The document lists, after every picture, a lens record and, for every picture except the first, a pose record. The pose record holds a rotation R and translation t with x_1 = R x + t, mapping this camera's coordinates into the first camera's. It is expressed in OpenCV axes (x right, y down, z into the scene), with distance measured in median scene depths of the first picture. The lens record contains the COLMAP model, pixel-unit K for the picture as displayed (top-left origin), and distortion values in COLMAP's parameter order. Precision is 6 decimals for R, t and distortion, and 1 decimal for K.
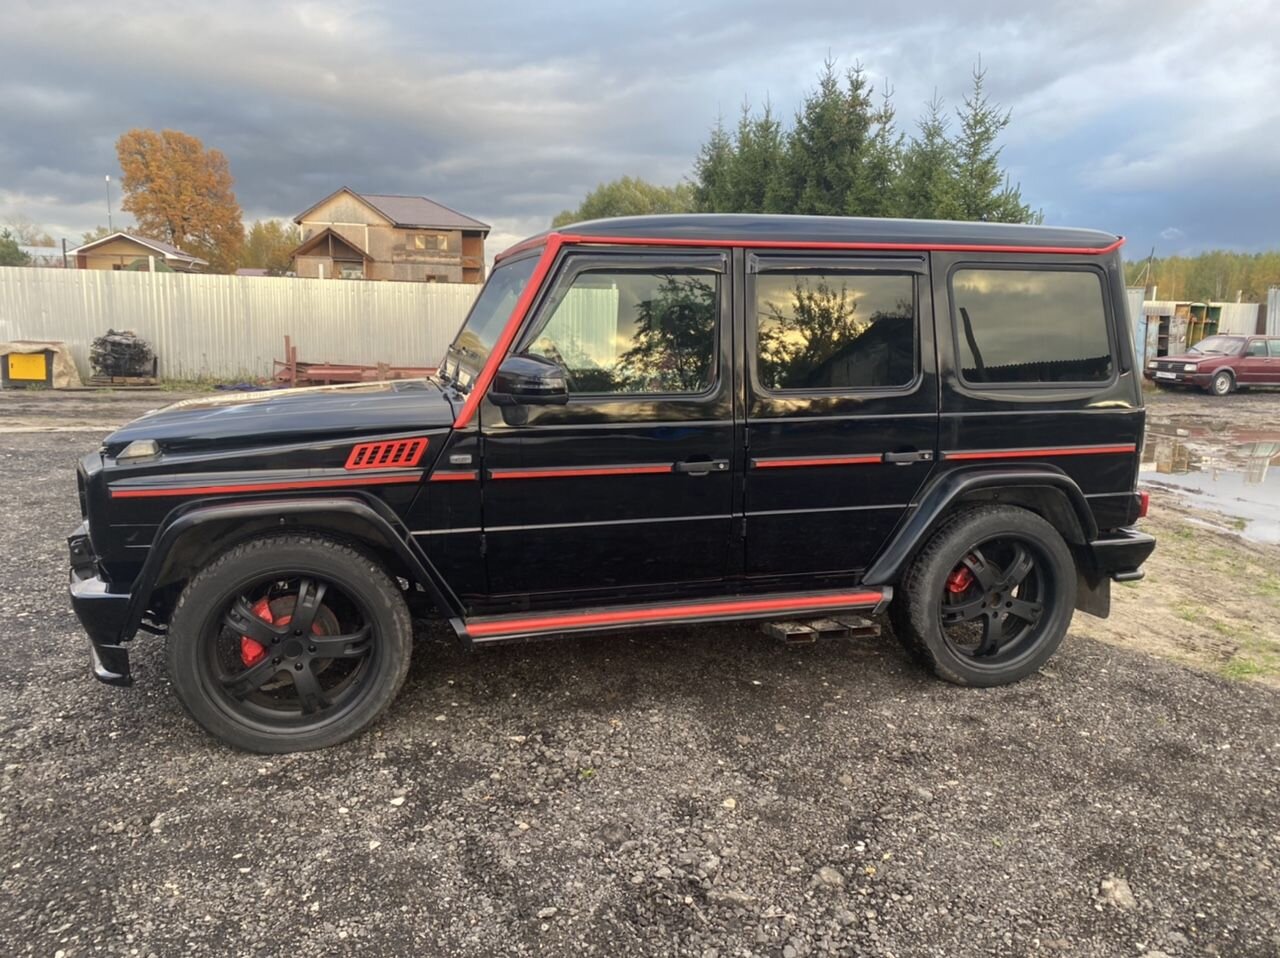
lens RADIAL K [[991.9, 0, 640.0], [0, 991.9, 479.0], [0, 0, 1]] dist [0.056169, -0.064111]
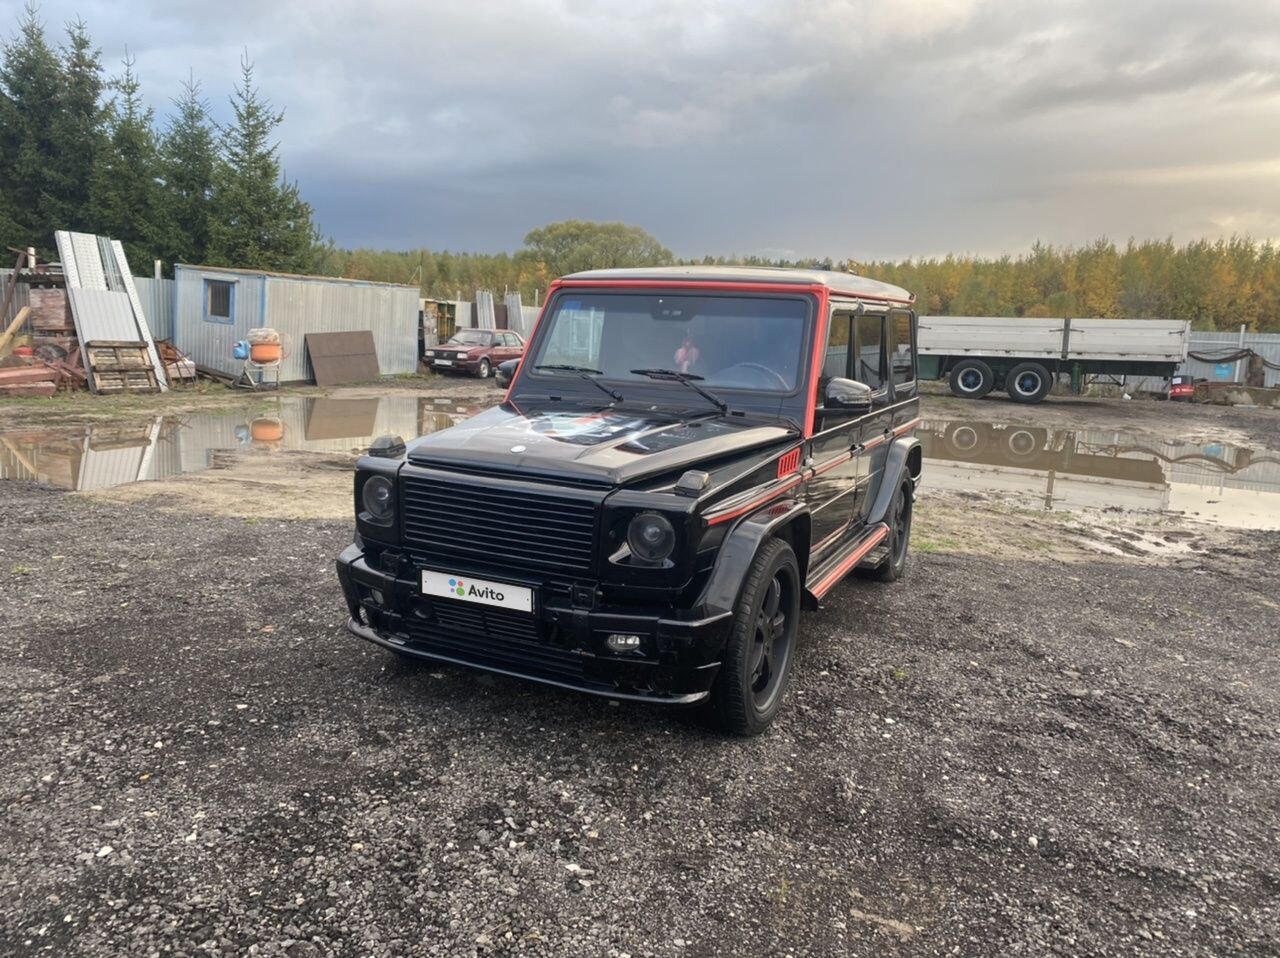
lens RADIAL K [[991.9, 0, 640.0], [0, 991.9, 479.0], [0, 0, 1]] dist [0.056169, -0.064111]
pose [[0.644211, -0.111053, 0.756743, -0.216320], [0.096752, 0.993287, 0.063402, -0.017315], [-0.758704, 0.032372, 0.650631, 0.057044]]
